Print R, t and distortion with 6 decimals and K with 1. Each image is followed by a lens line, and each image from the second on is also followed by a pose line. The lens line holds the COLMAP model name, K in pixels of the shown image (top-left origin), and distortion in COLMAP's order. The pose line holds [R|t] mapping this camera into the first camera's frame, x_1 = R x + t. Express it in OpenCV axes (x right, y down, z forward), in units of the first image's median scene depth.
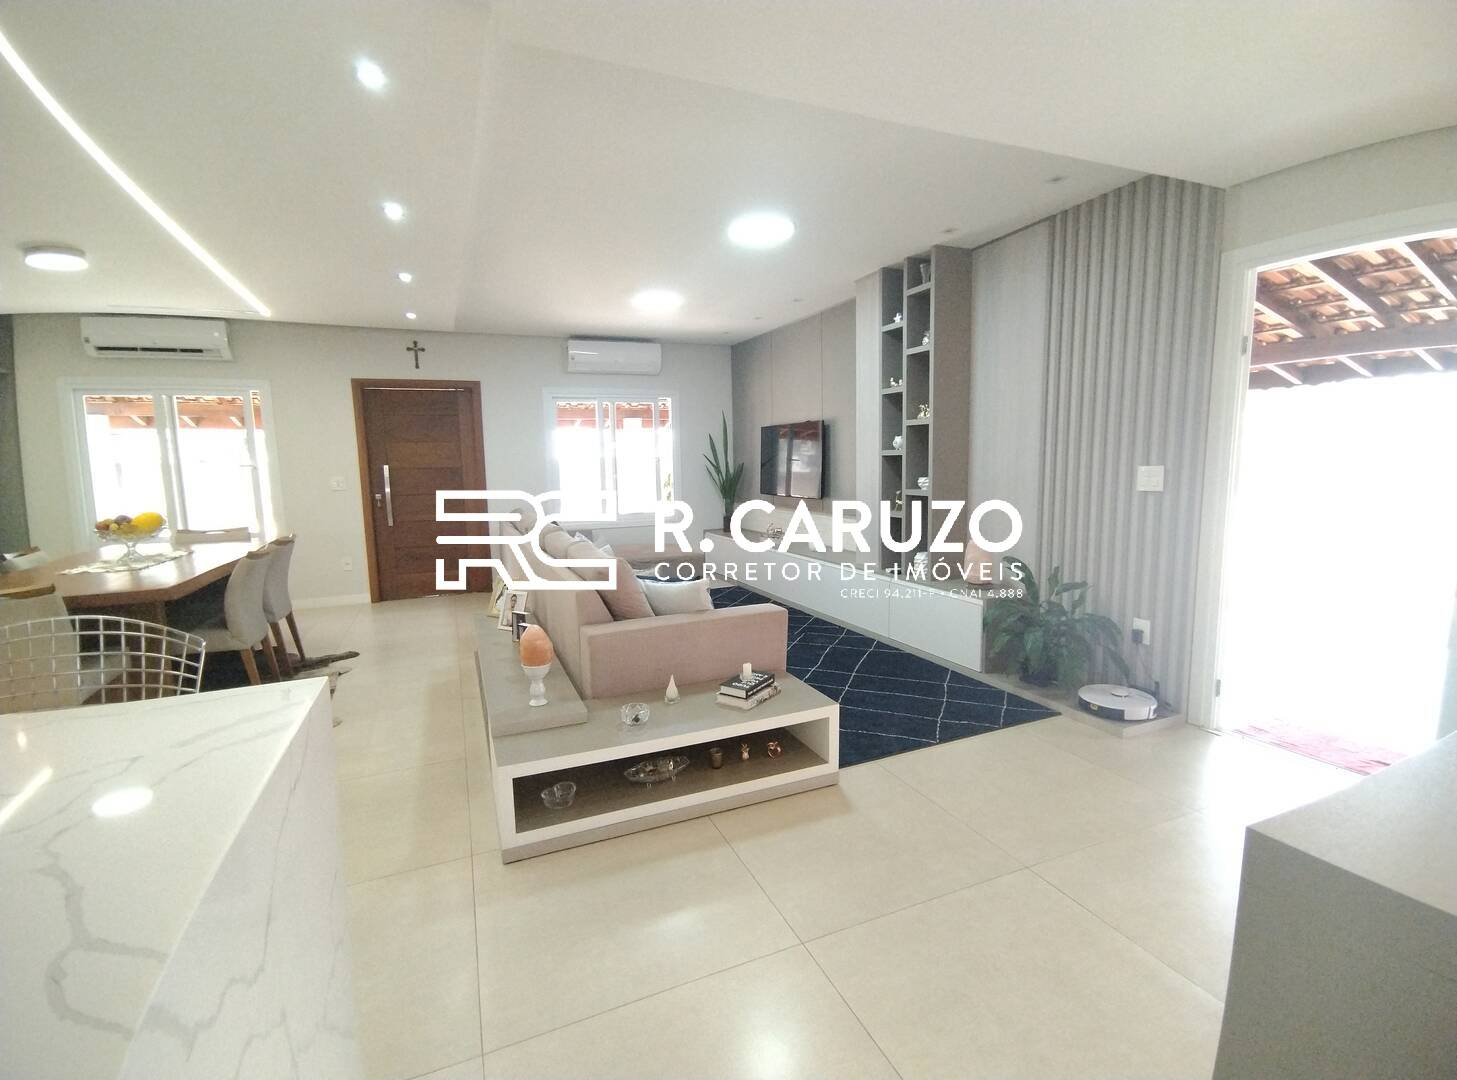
lens RADIAL K [[658.8, 0, 723.7], [0, 658.8, 542.4], [0, 0, 1]] dist [-0.000910, 0.010518]
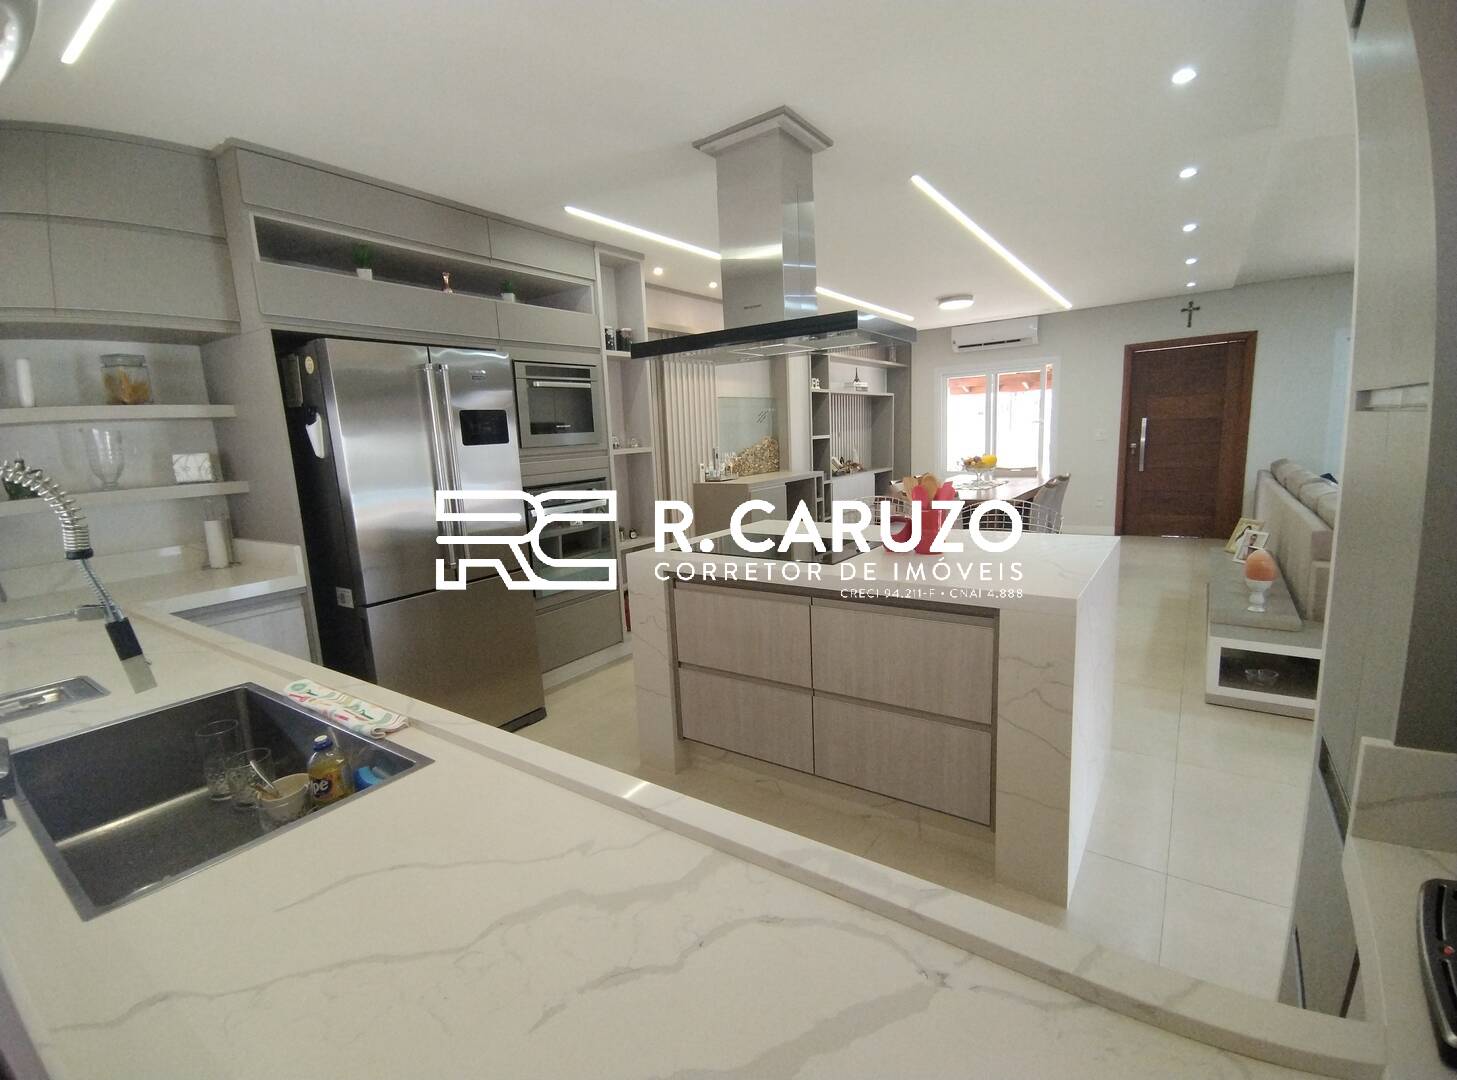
lens RADIAL K [[658.8, 0, 723.7], [0, 658.8, 542.4], [0, 0, 1]] dist [-0.000910, 0.010518]
pose [[0.523424, 0.134905, -0.841325, 0.140985], [-0.066491, 0.990843, 0.117513, 0.016520], [0.849474, -0.005569, 0.527601, -0.328609]]
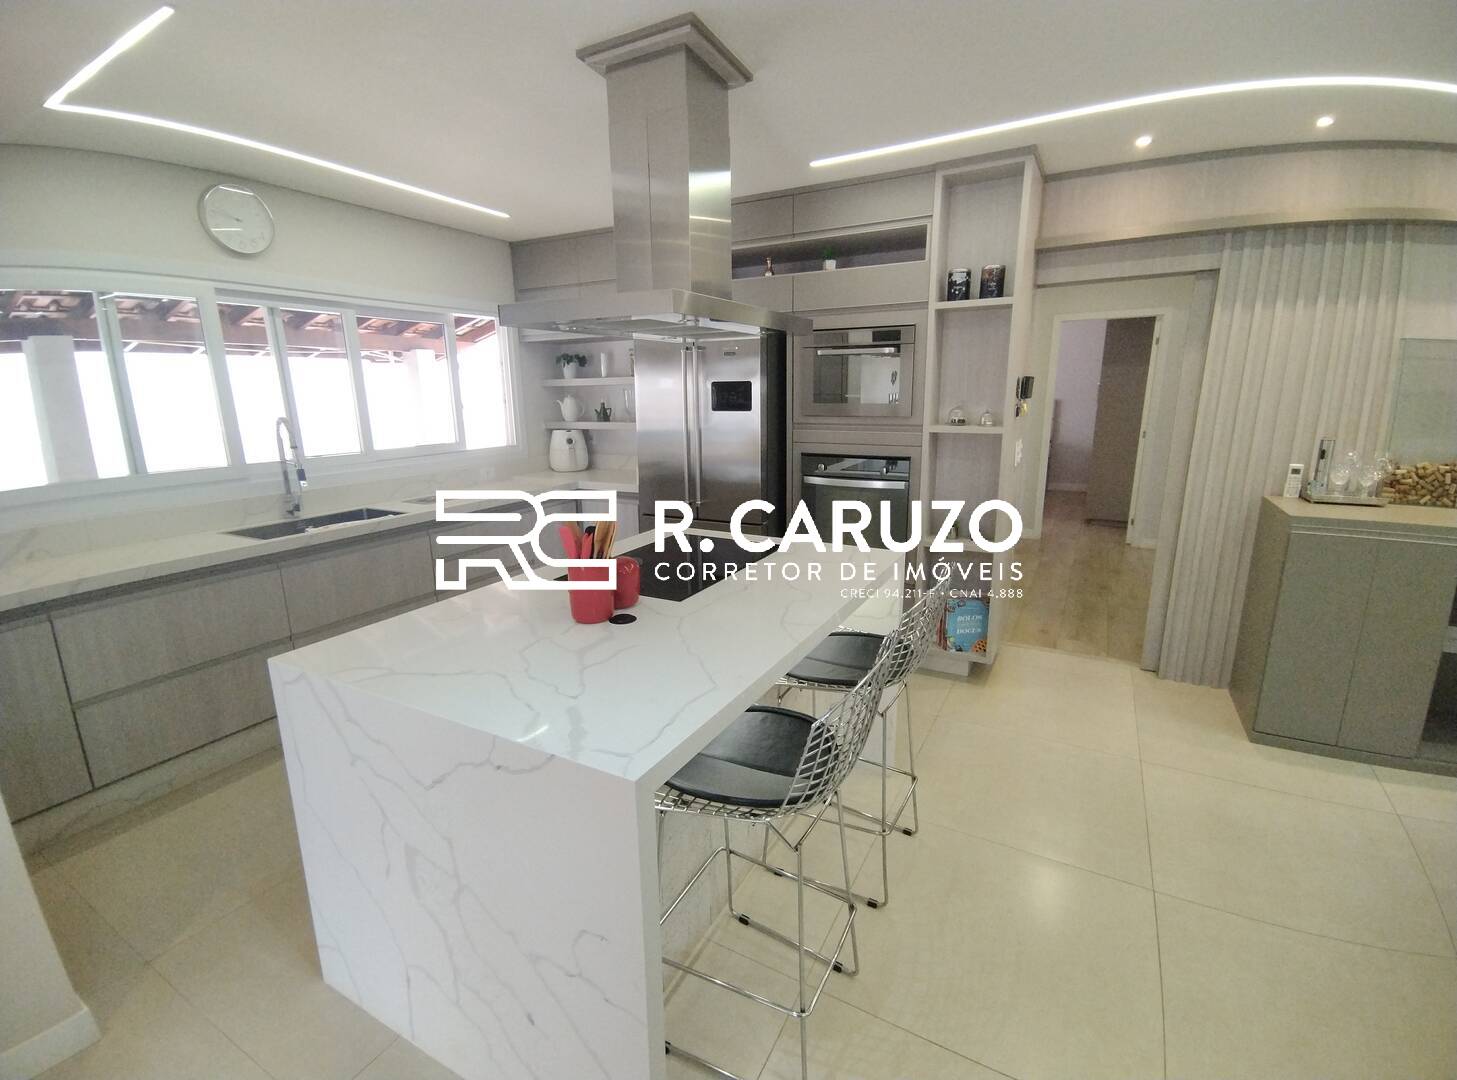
lens RADIAL K [[670.2, 0, 728.5], [0, 670.2, 540.0], [0, 0, 1]] dist [0.001728, 0.000639]
pose [[-0.799850, 0.169775, -0.575688, -0.068960], [-0.045530, 0.939233, 0.340246, -0.114705], [0.598470, 0.298357, -0.743516, 0.459502]]
